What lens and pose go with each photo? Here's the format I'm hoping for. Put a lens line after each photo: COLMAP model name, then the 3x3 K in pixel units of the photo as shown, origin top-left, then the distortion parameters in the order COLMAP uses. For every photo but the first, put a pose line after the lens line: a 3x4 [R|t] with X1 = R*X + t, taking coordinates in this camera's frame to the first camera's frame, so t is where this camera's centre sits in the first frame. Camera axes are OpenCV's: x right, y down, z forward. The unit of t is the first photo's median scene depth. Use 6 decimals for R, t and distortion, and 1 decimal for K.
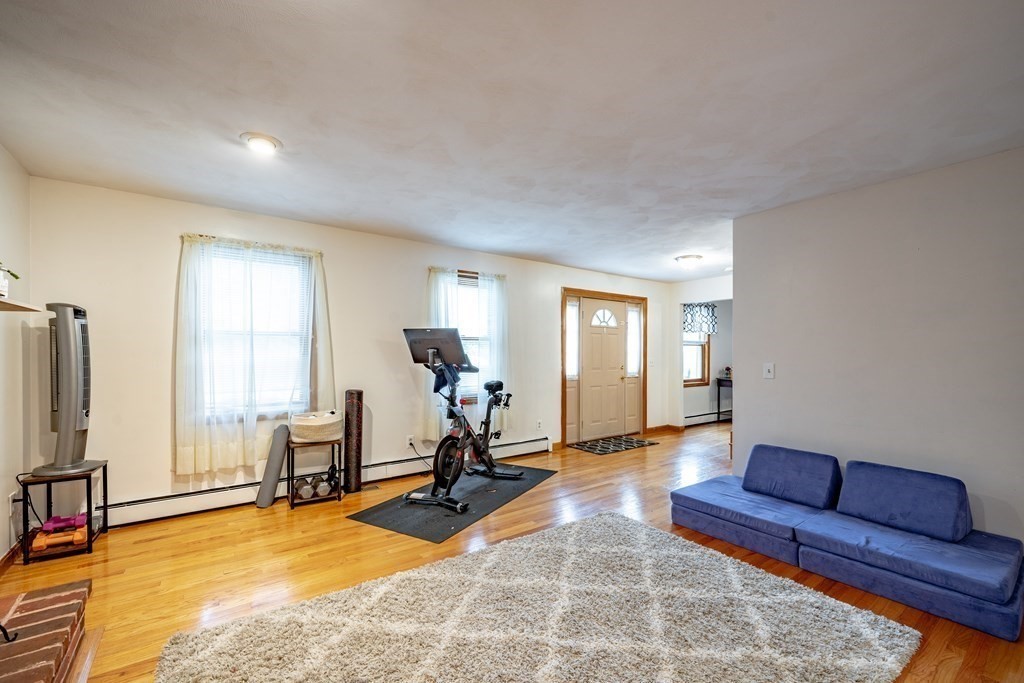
lens RADIAL K [[424.7, 0, 511.8], [0, 424.7, 356.0], [0, 0, 1]] dist [-0.001895, -0.000470]
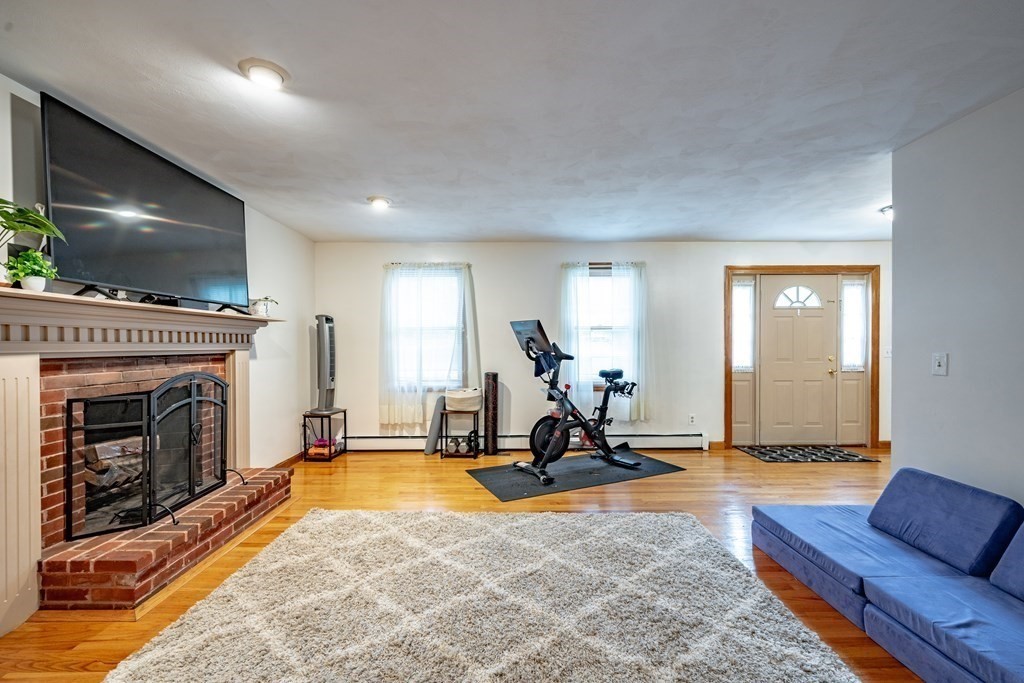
lens RADIAL K [[421.7, 0, 508.1], [0, 421.7, 347.6], [0, 0, 1]] dist [-0.001417, -0.000174]
pose [[0.809769, -0.000485, -0.586749, 0.426608], [0.003096, 0.999989, 0.003446, 0.004292], [0.586741, -0.004607, 0.809762, 0.042701]]
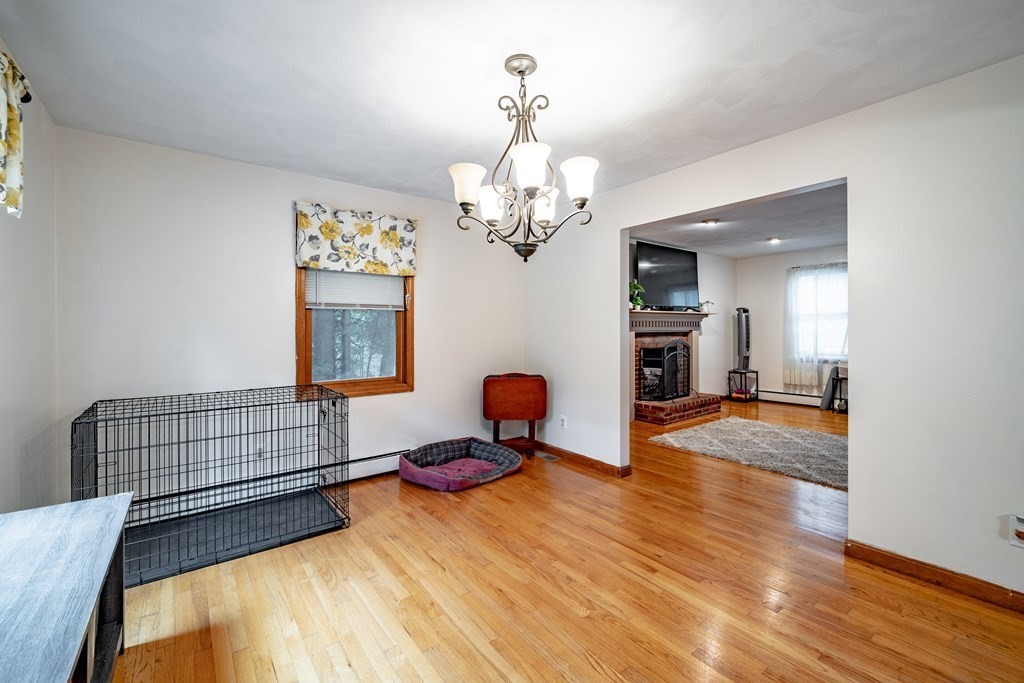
lens RADIAL K [[428.4, 0, 521.5], [0, 428.4, 330.7], [0, 0, 1]] dist [-0.000417, -0.000541]
pose [[0.031572, 0.002004, -0.999499, 1.197695], [0.004852, 0.999986, 0.002158, 0.005559], [0.999490, -0.004917, 0.031562, -0.345254]]
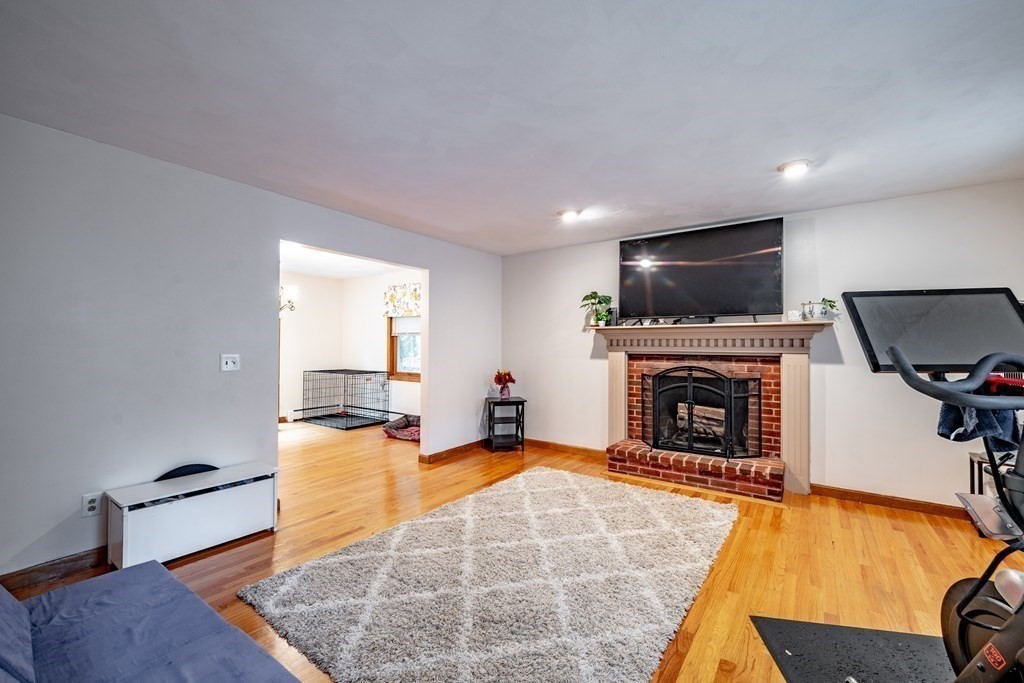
lens RADIAL K [[420.0, 0, 513.1], [0, 420.0, 343.4], [0, 0, 1]] dist [0.001246, 0.000224]
pose [[-0.947402, -0.011755, -0.319830, 0.340176], [-0.009606, 0.999919, -0.008295, 0.001624], [0.319901, -0.004787, -0.947439, 1.223113]]
